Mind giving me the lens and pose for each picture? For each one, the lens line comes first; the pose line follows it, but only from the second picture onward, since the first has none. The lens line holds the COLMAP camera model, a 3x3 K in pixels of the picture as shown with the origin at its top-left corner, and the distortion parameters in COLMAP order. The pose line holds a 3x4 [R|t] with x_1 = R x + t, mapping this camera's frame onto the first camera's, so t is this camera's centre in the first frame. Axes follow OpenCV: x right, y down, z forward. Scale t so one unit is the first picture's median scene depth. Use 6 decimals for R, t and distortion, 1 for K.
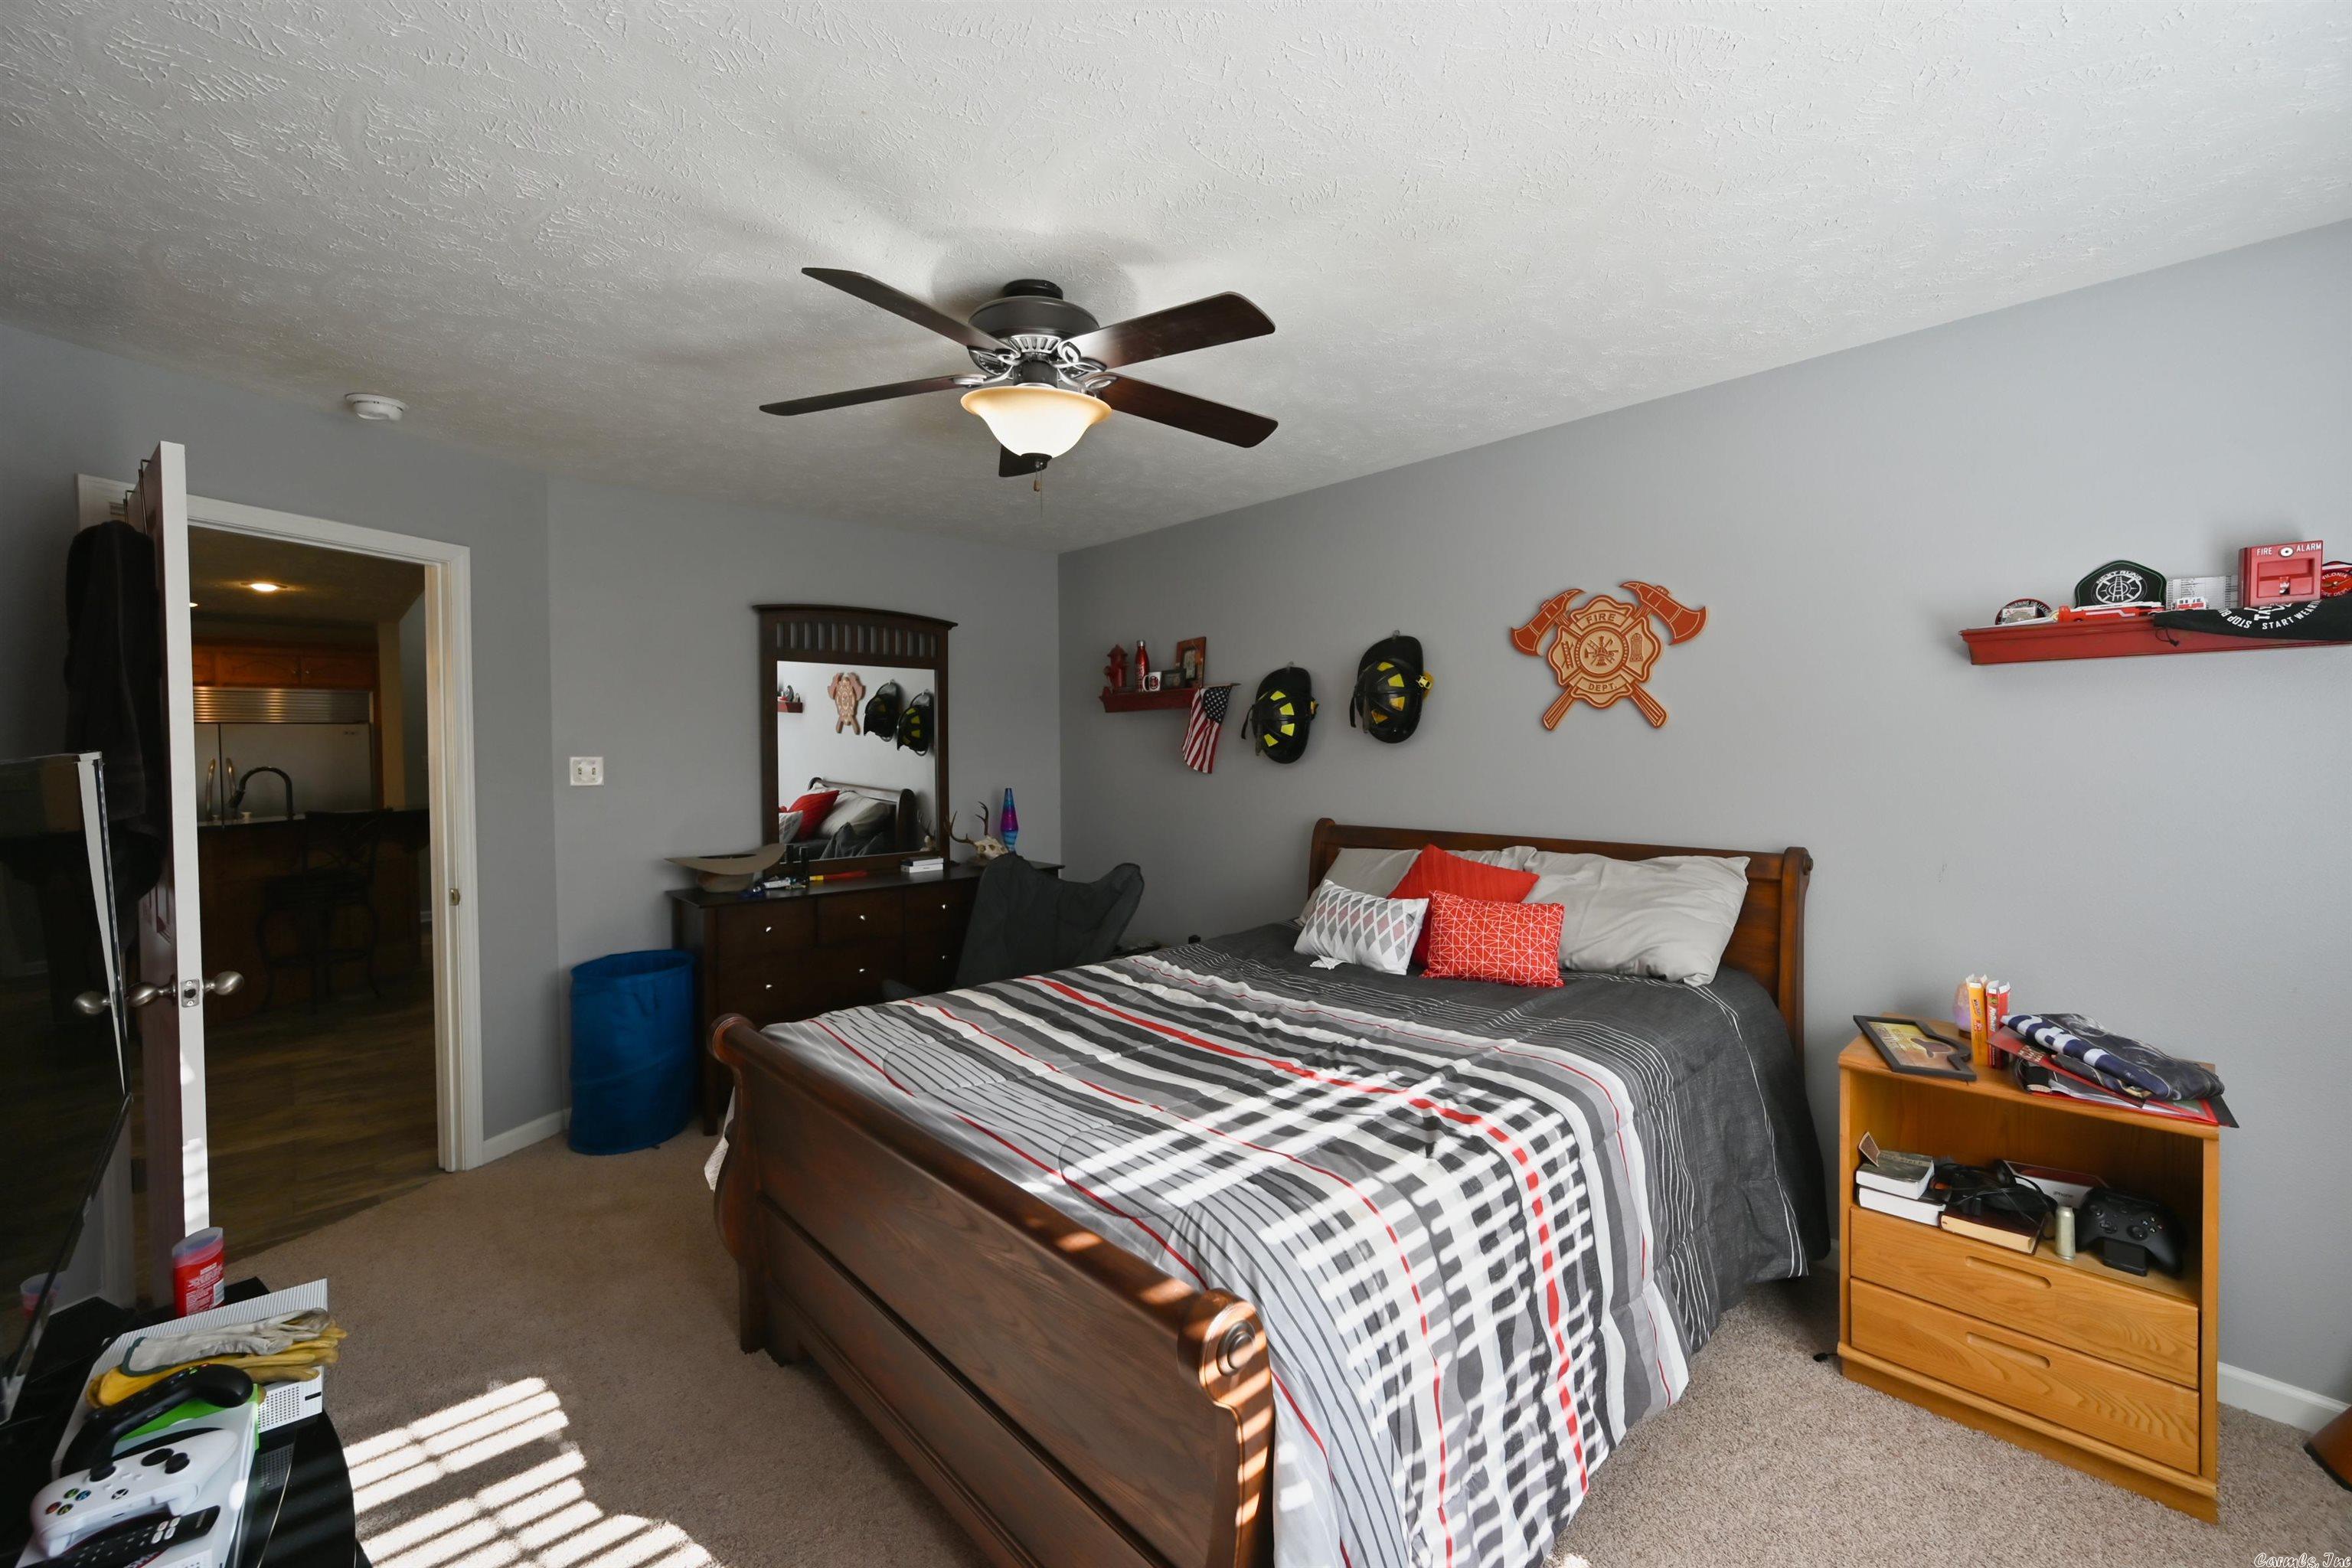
lens RADIAL K [[969.0, 0, 1245.0], [0, 969.0, 770.0], [0, 0, 1]] dist [-0.000108, -0.000019]
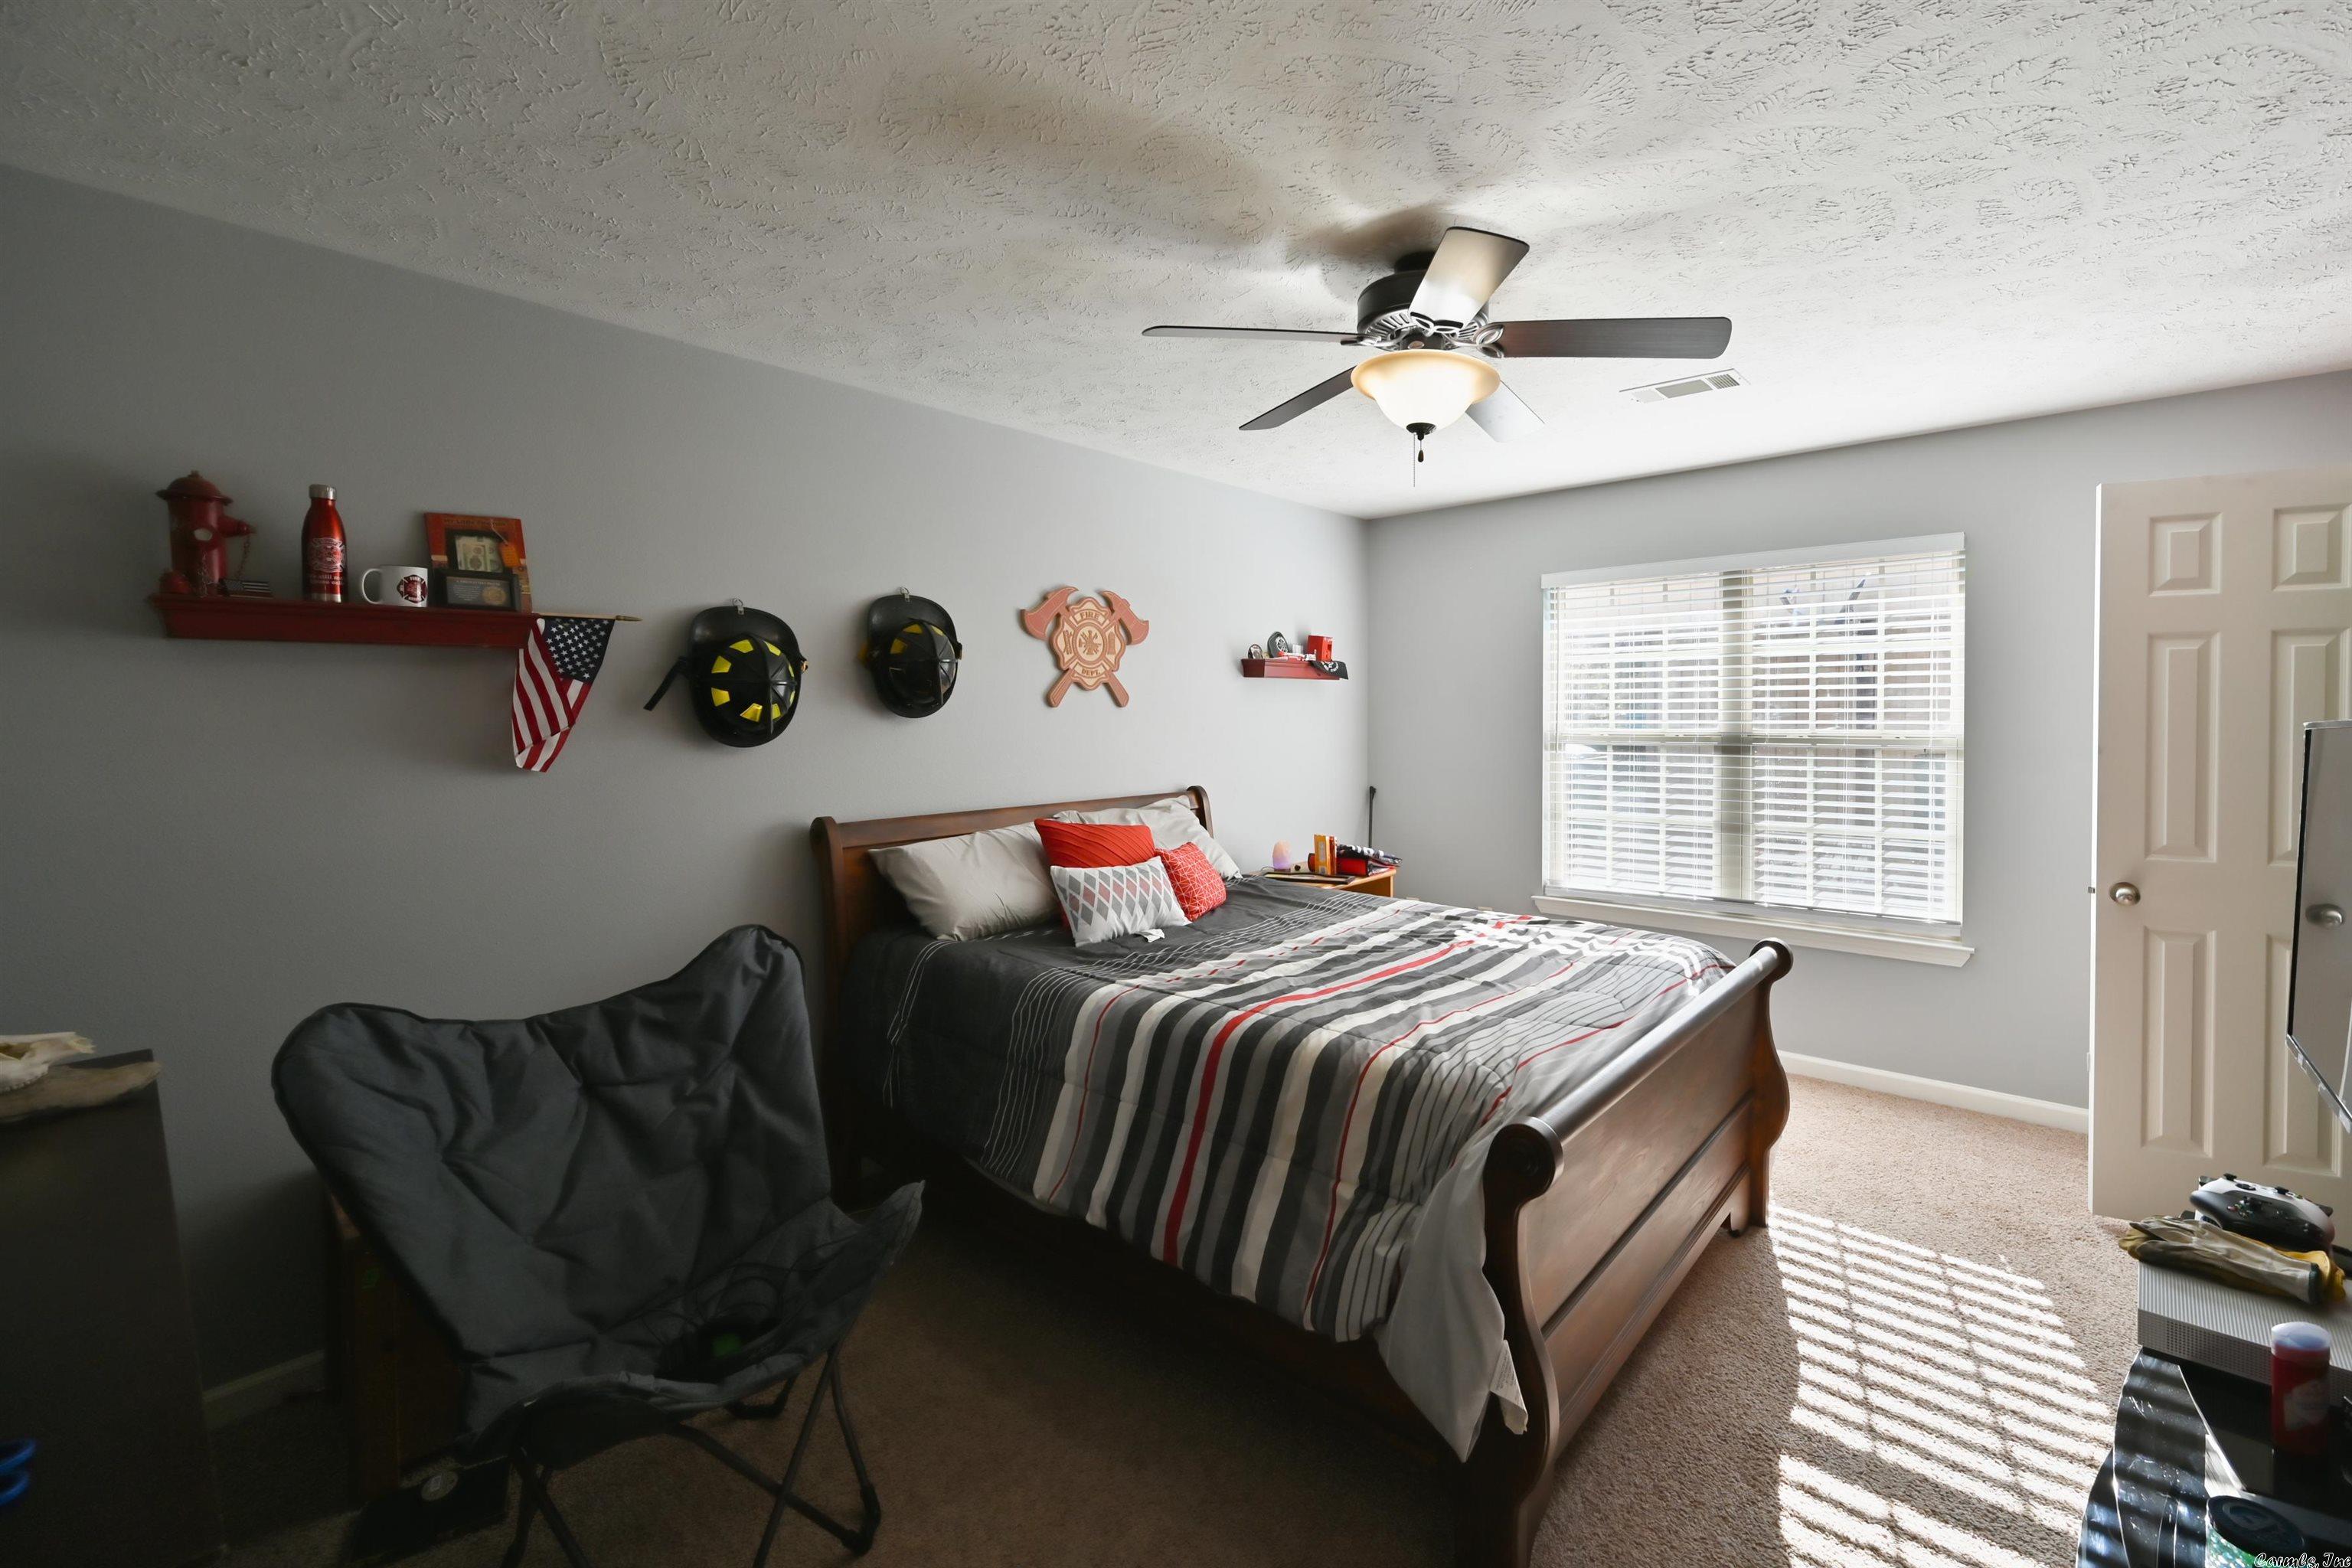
lens RADIAL K [[969.0, 0, 1245.0], [0, 969.0, 770.0], [0, 0, 1]] dist [-0.000108, -0.000019]
pose [[-0.073080, -0.051269, 0.996007, -0.819715], [0.026955, 0.998211, 0.053360, -0.022332], [-0.996962, 0.030747, -0.071567, 0.858874]]
